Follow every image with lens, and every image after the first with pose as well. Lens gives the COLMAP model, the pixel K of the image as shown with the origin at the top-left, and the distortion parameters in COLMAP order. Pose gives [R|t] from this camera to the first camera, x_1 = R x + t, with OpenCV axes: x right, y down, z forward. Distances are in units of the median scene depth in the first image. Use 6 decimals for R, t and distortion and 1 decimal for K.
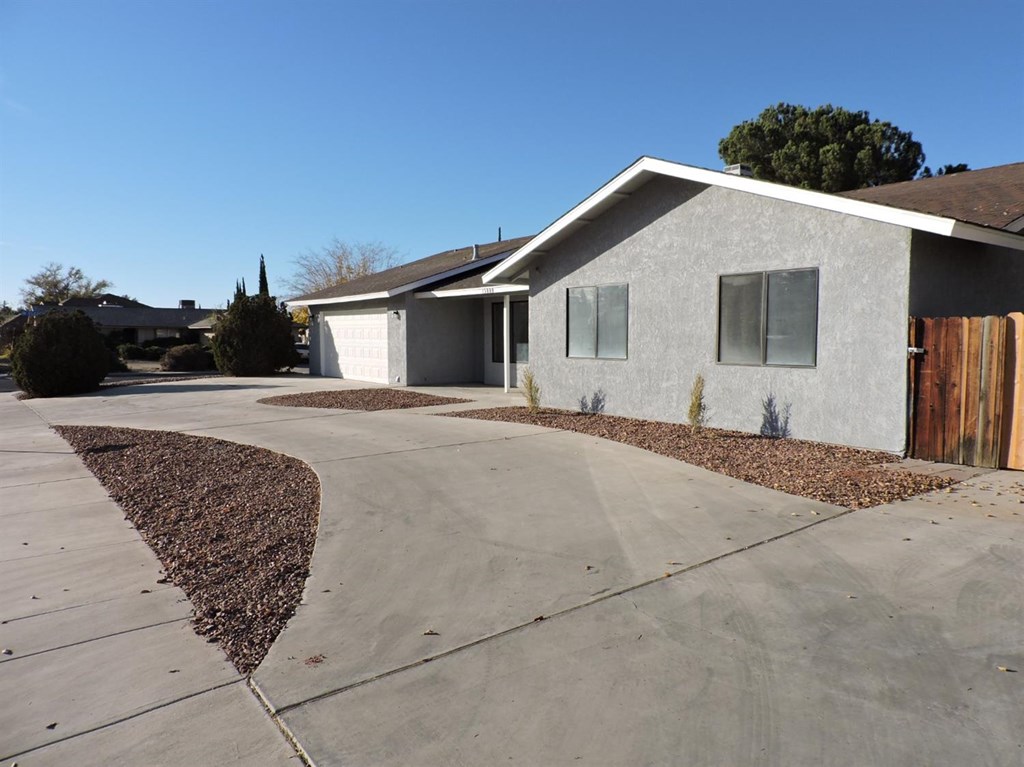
lens RADIAL K [[726.3, 0, 512.0], [0, 726.3, 383.5], [0, 0, 1]] dist [-0.028681, 0.000093]
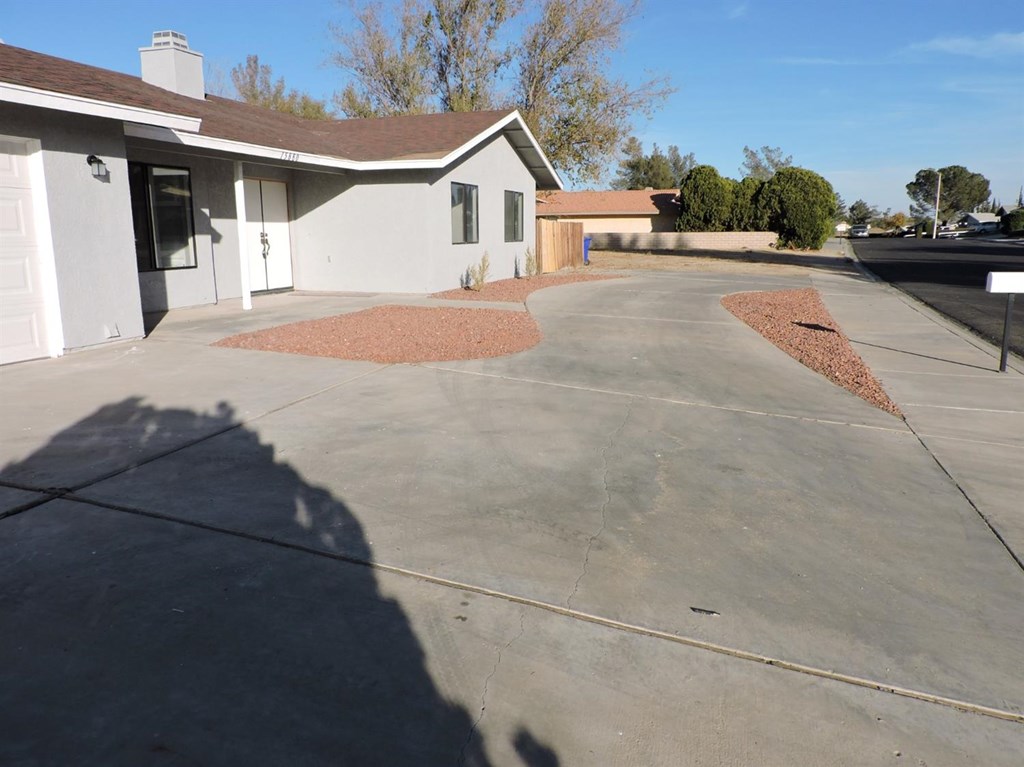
lens RADIAL K [[726.3, 0, 512.0], [0, 726.3, 383.5], [0, 0, 1]] dist [-0.028681, 0.000093]
pose [[-0.595323, -0.167928, 0.785743, -0.690758], [0.052488, 0.967699, 0.246583, -0.074616], [-0.801771, 0.188038, -0.567279, 1.202319]]
